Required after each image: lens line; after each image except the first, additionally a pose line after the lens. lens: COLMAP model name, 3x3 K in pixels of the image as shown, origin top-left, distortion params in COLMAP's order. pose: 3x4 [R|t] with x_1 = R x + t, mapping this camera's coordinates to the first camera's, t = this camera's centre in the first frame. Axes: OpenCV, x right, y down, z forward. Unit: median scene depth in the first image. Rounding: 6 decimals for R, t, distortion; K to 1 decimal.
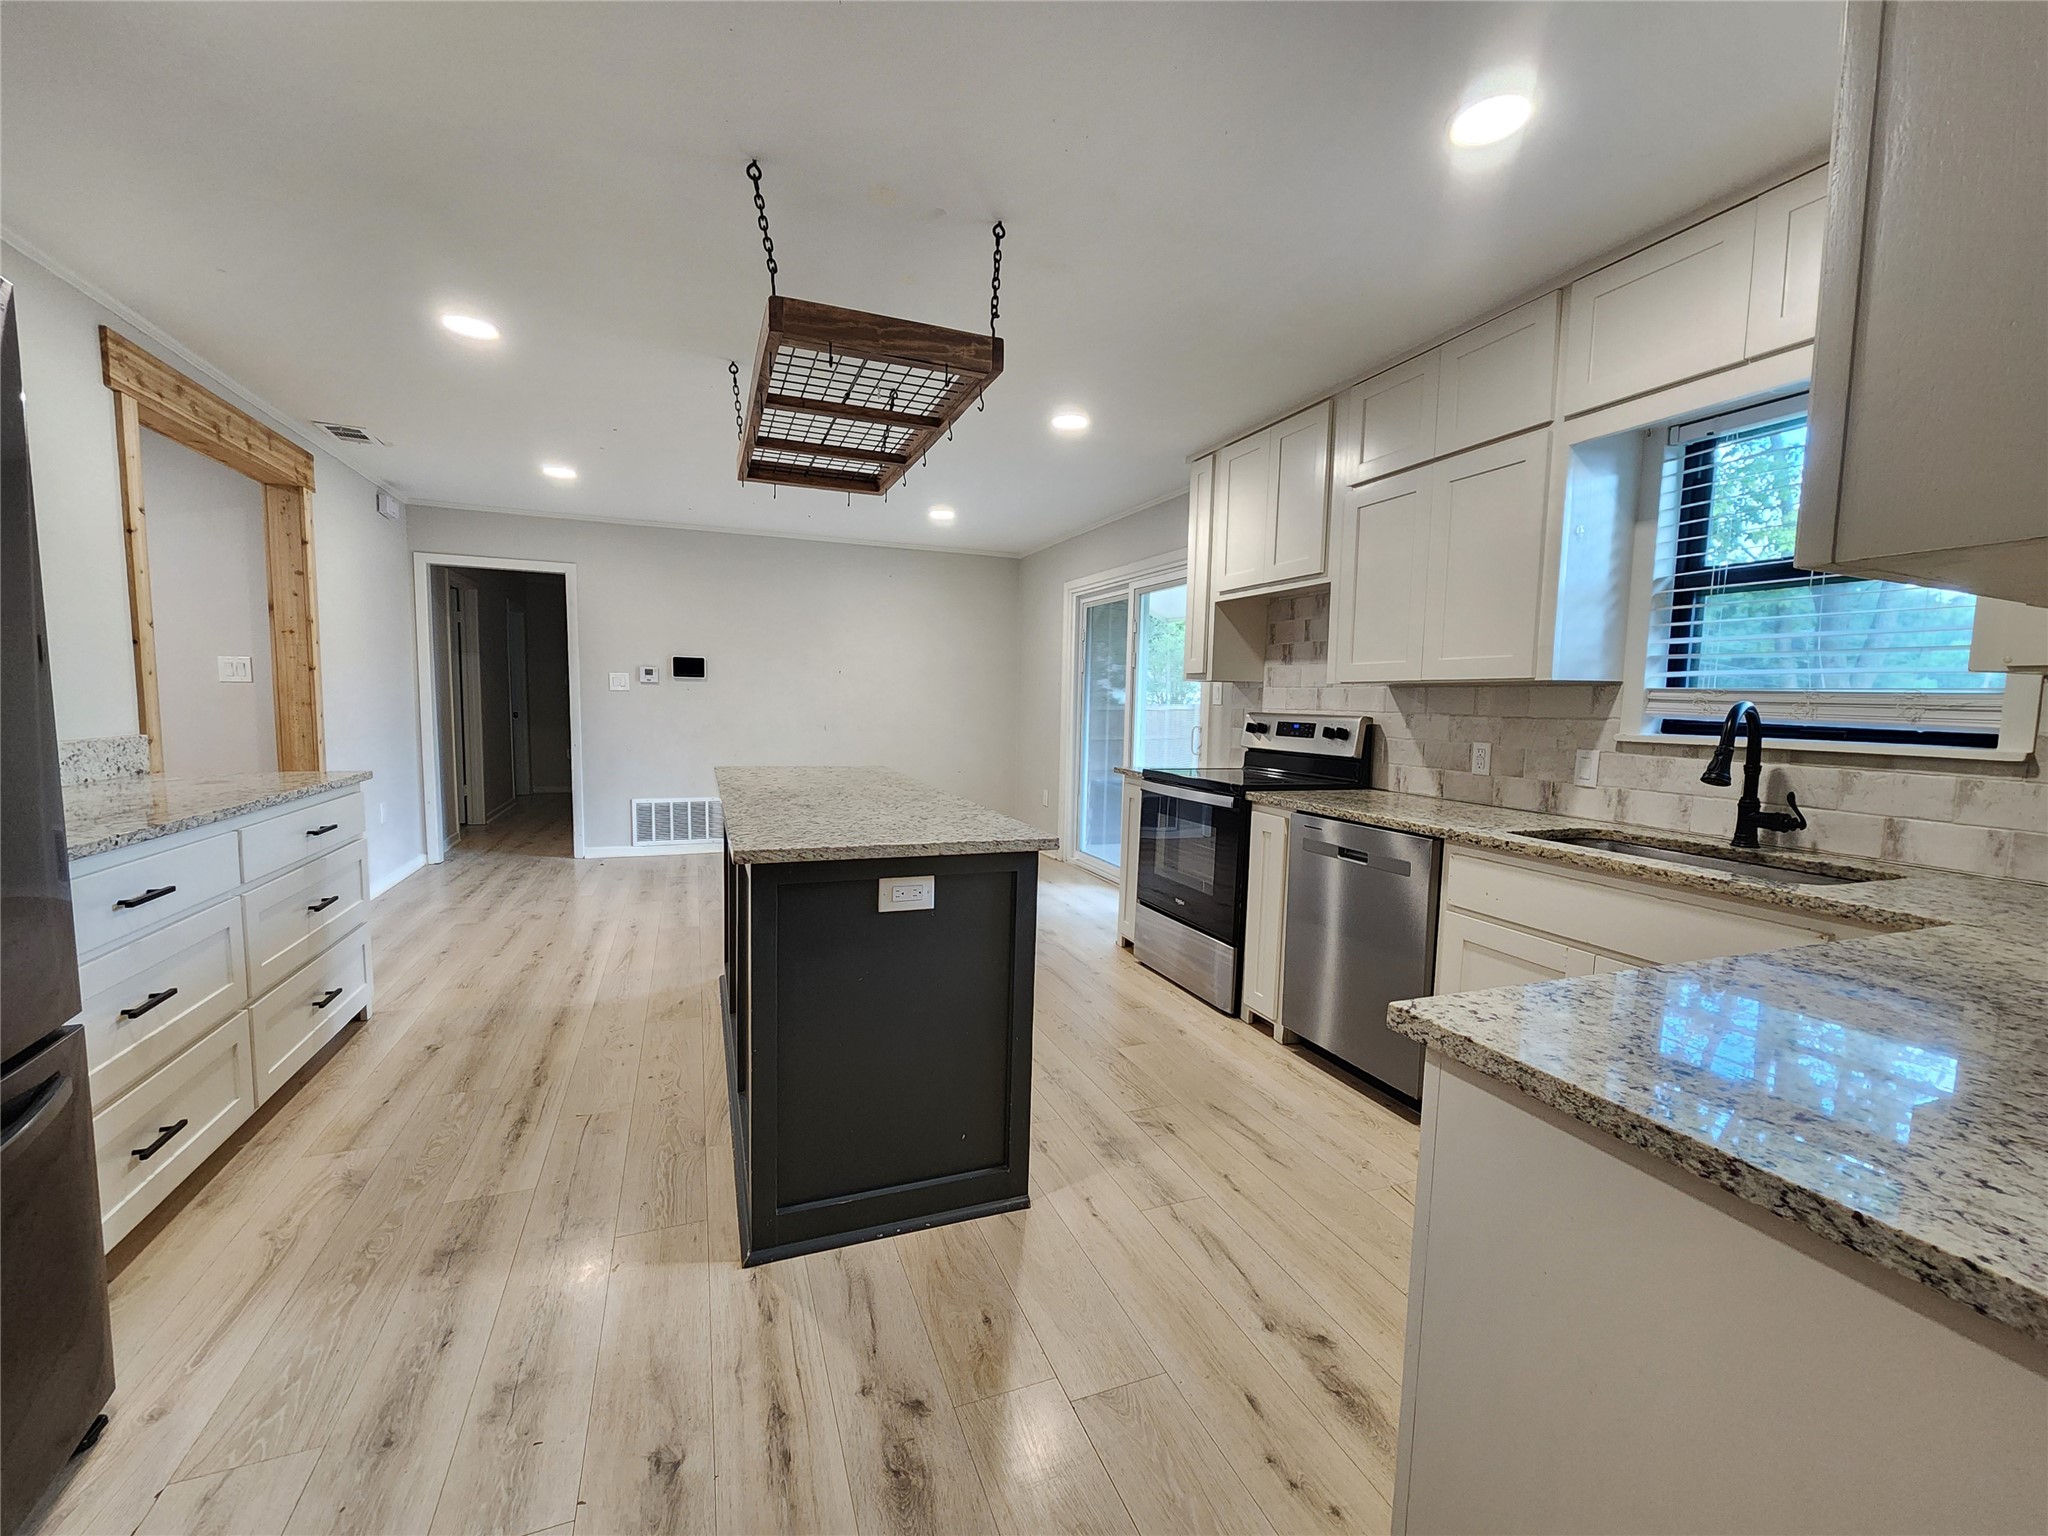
lens RADIAL K [[835.0, 0, 1018.0], [0, 835.0, 774.8], [0, 0, 1]] dist [0.000508, -0.000820]
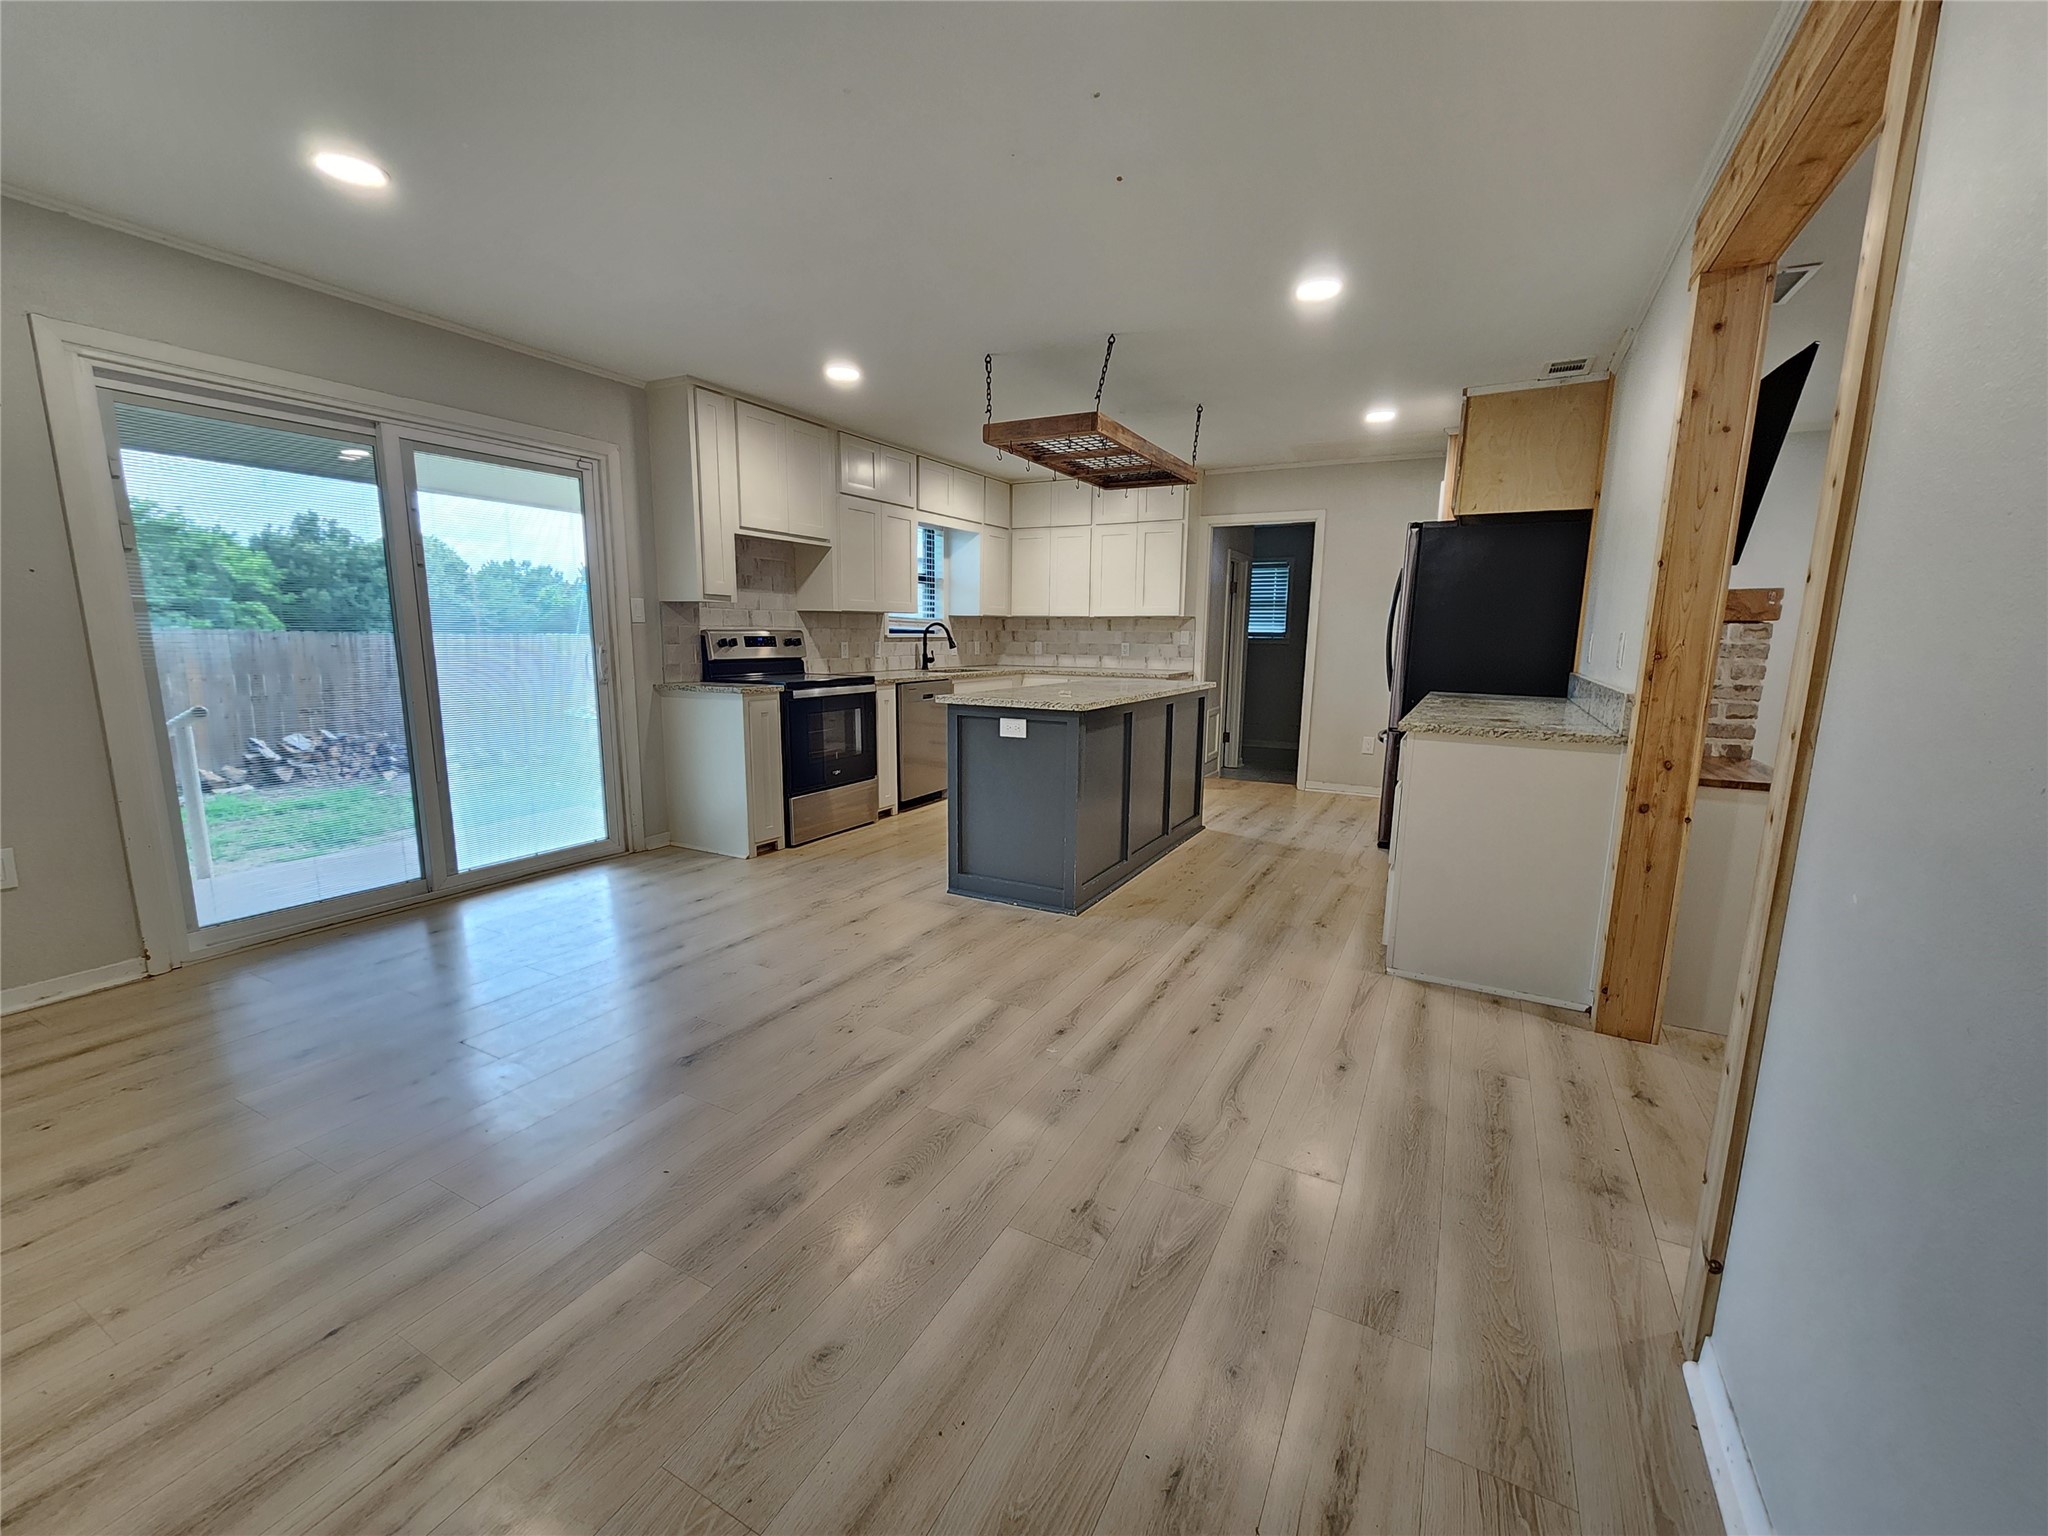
lens RADIAL K [[835.0, 0, 1027.4], [0, 835.0, 777.7], [0, 0, 1]] dist [0.000508, -0.000820]
pose [[-0.654065, -0.162454, 0.738788, -1.165736], [0.041638, 0.967454, 0.249599, -0.190104], [-0.755292, 0.194016, -0.626013, 1.853508]]
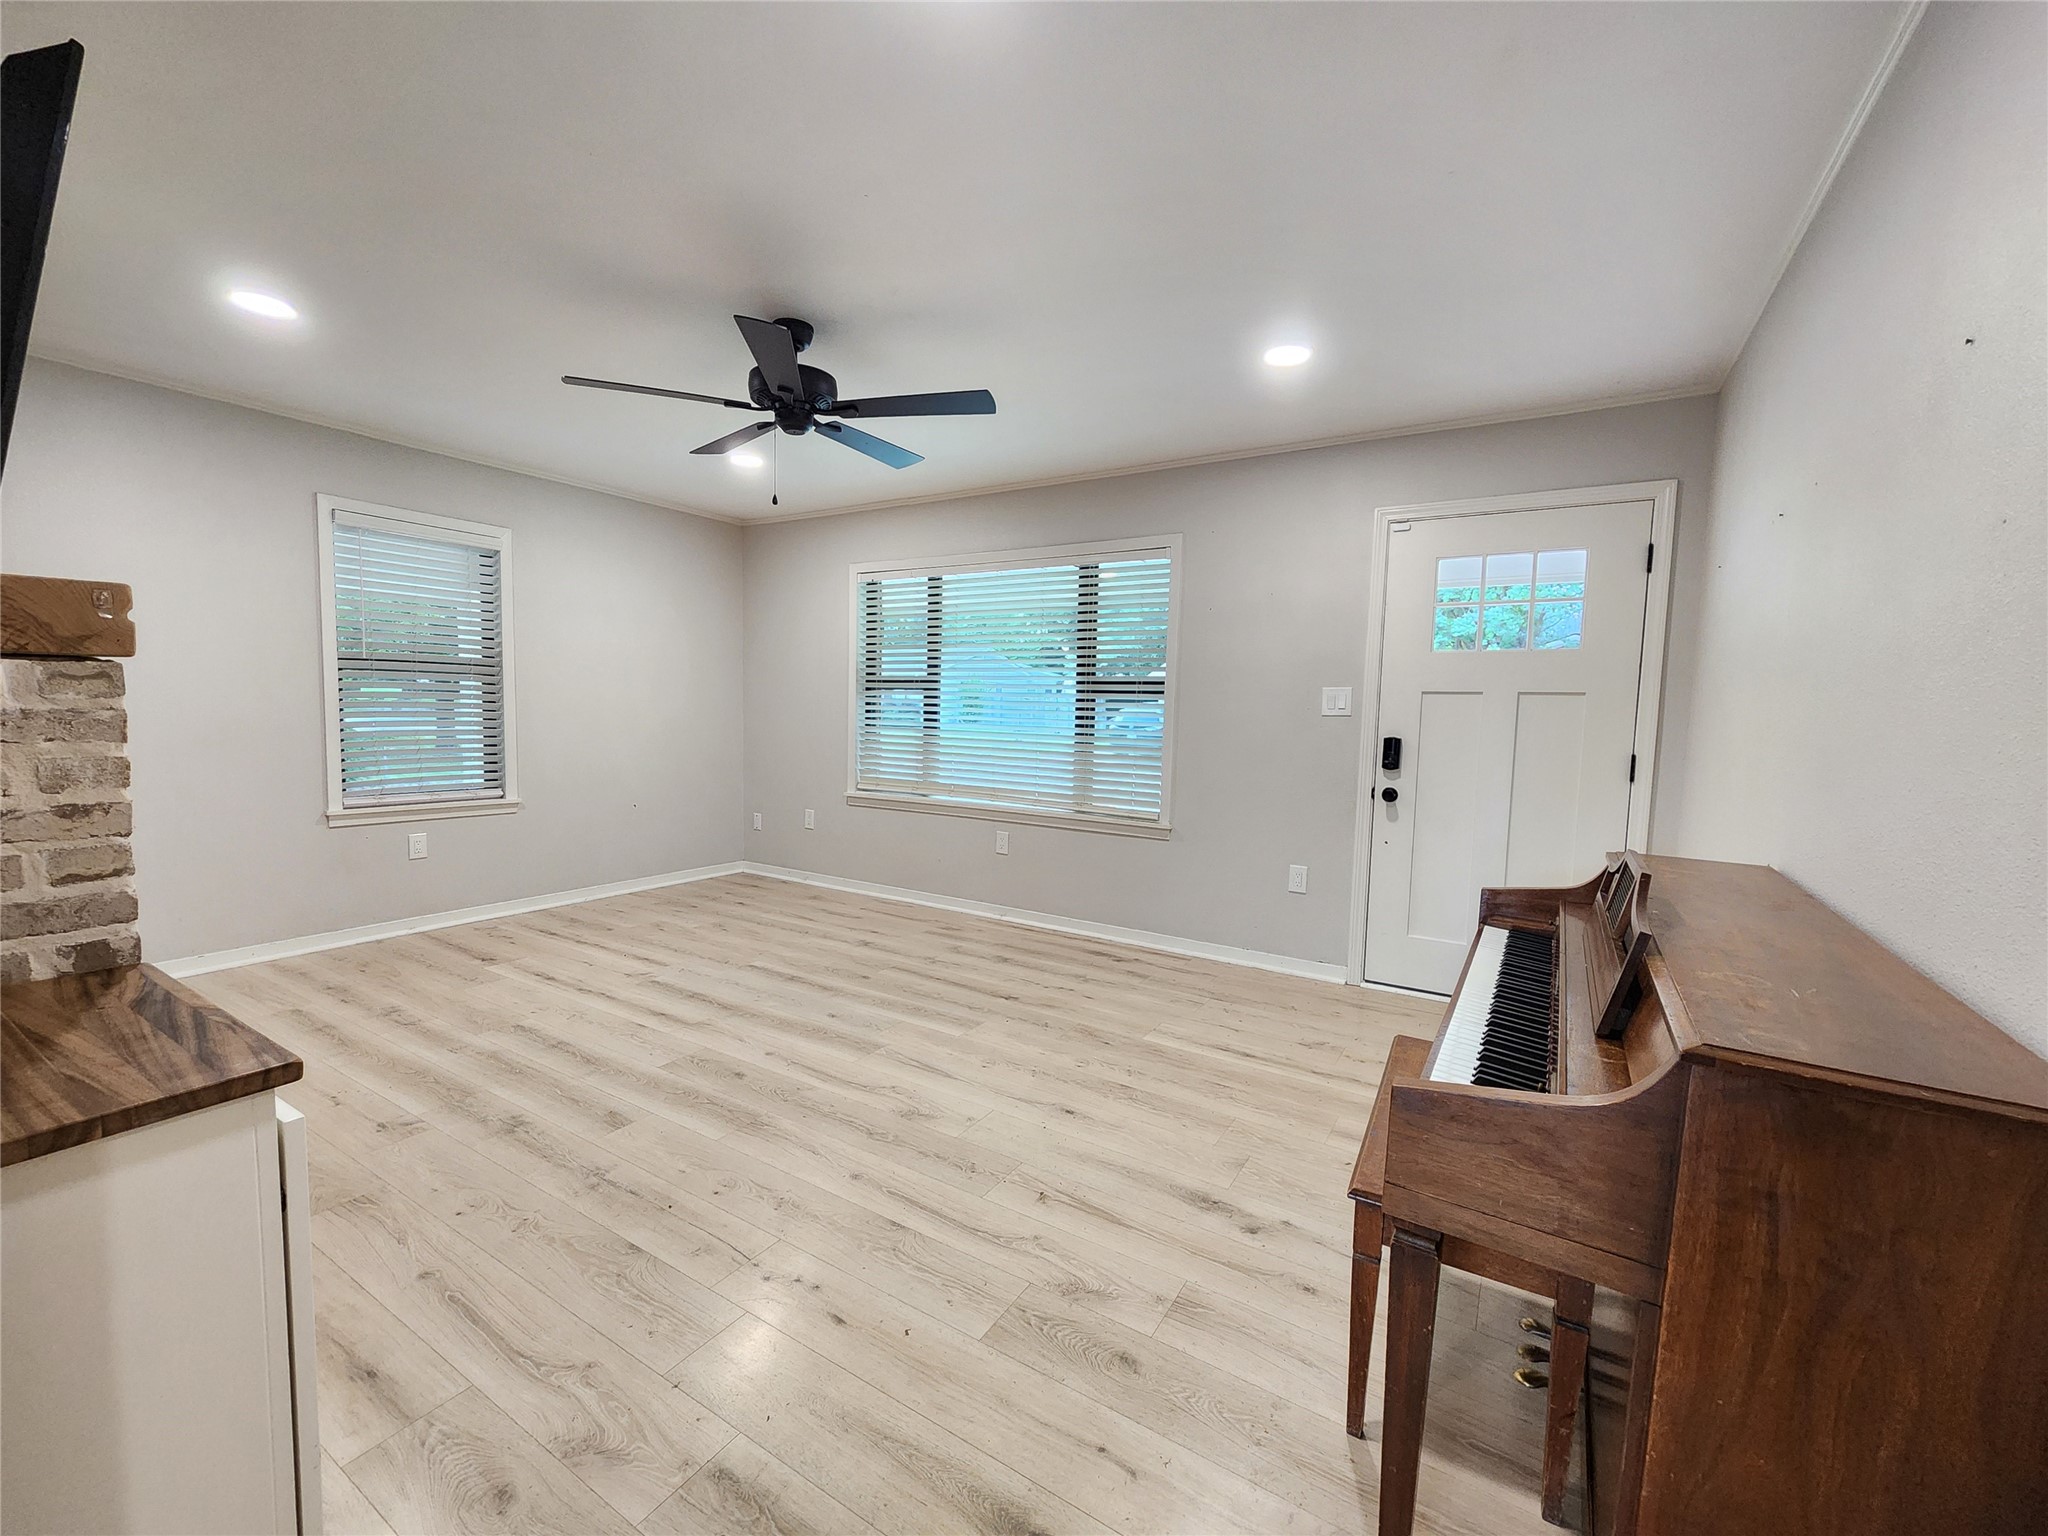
lens RADIAL K [[835.0, 0, 1029.8], [0, 835.0, 773.3], [0, 0, 1]] dist [0.000508, -0.000820]
pose [[-0.800409, 0.006573, -0.599418, -1.108142], [-0.098123, 0.985016, 0.141827, -0.139988], [0.591369, 0.172337, -0.787771, 1.231395]]
